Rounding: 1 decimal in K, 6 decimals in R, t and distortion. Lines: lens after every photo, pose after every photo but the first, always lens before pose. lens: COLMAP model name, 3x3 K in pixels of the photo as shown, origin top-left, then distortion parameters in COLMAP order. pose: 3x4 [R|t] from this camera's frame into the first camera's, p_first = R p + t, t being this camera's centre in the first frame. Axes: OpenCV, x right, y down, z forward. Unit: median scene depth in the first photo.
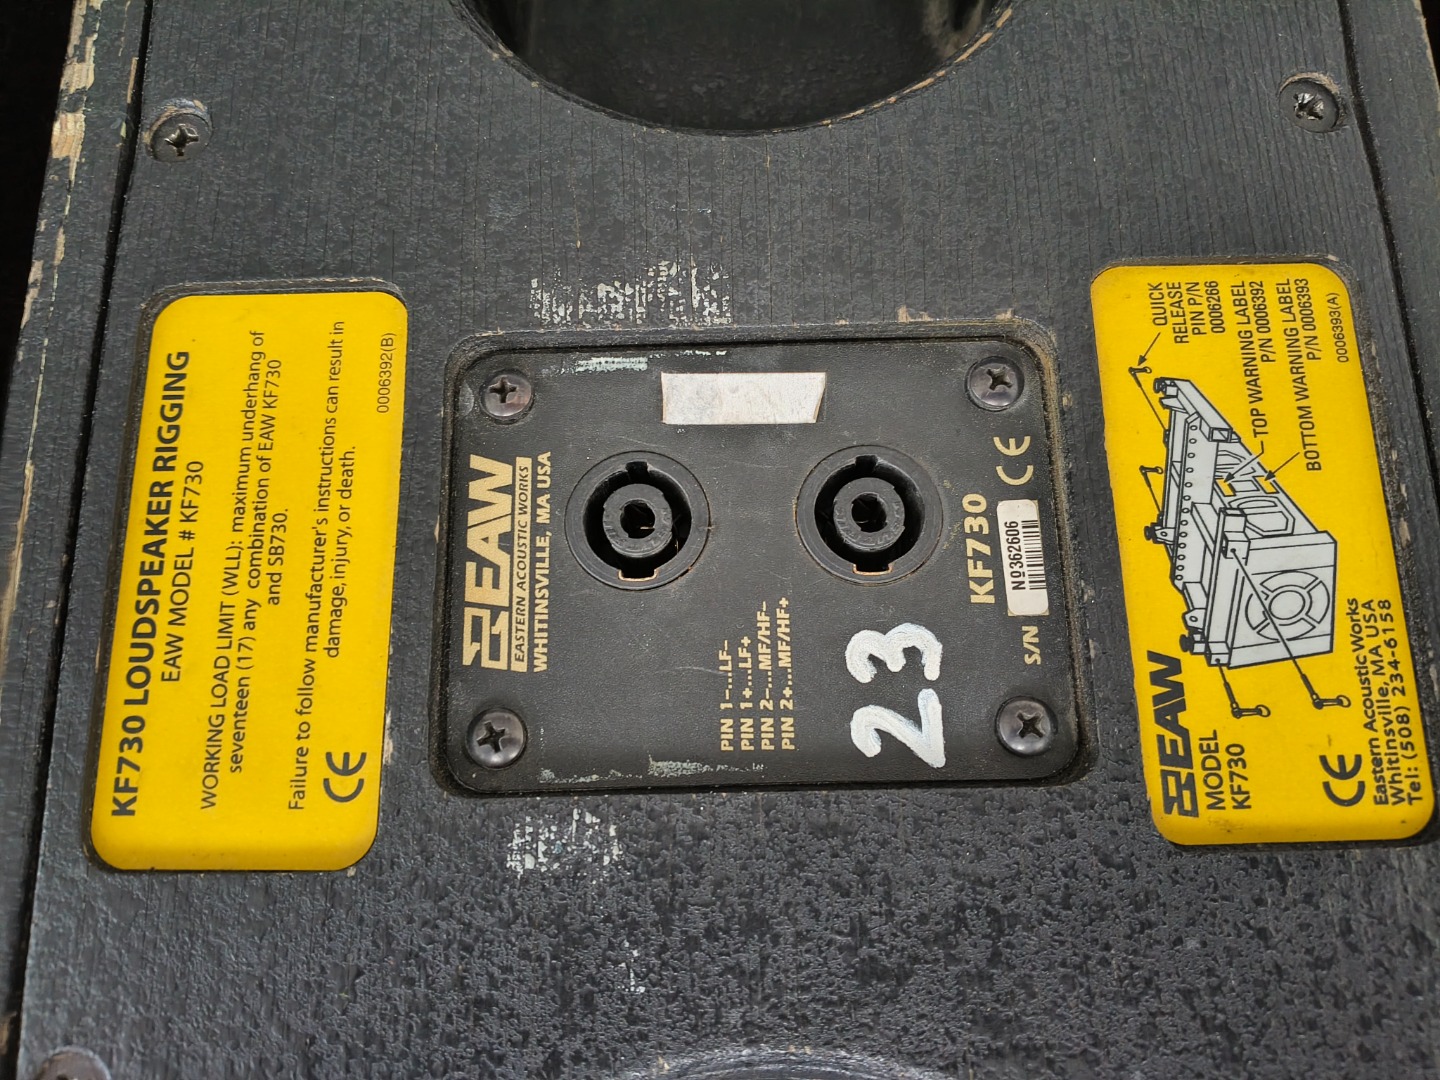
lens RADIAL K [[1115.4, 0, 720.0], [0, 1115.4, 540.0], [0, 0, 1]] dist [0.060475, -0.157628]
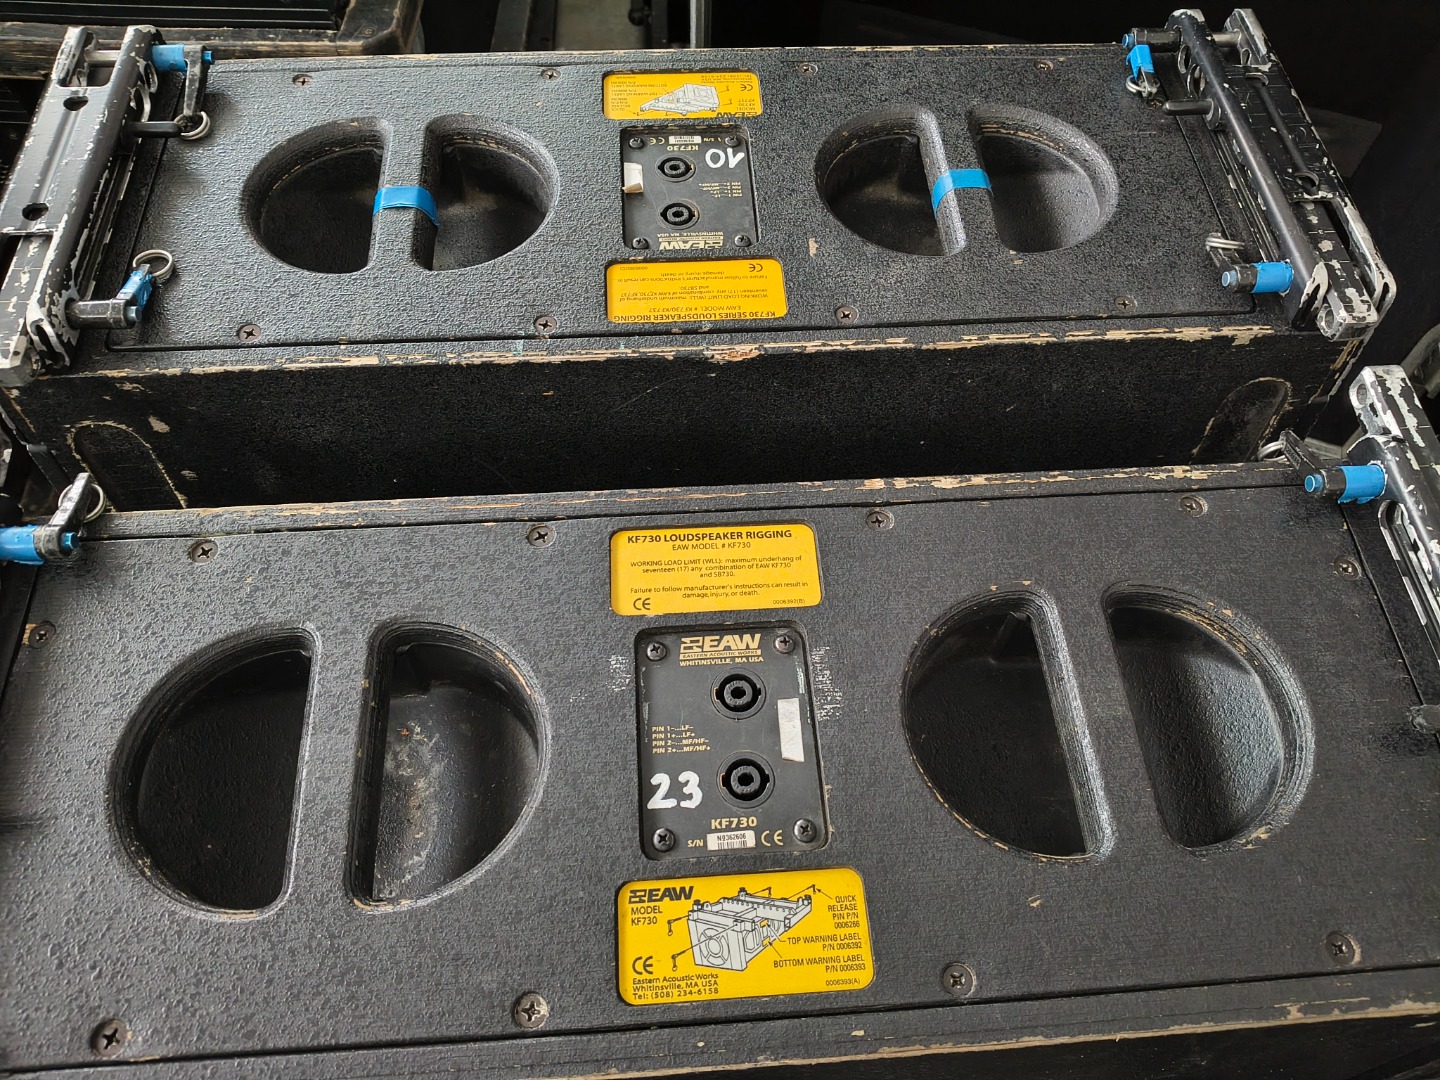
lens RADIAL K [[1115.4, 0, 720.0], [0, 1115.4, 540.0], [0, 0, 1]] dist [0.060475, -0.157628]
pose [[0.043785, 0.866231, -0.497721, 0.940049], [-0.970489, 0.155133, 0.184618, -0.528888], [0.237135, 0.474950, 0.847461, -1.439079]]
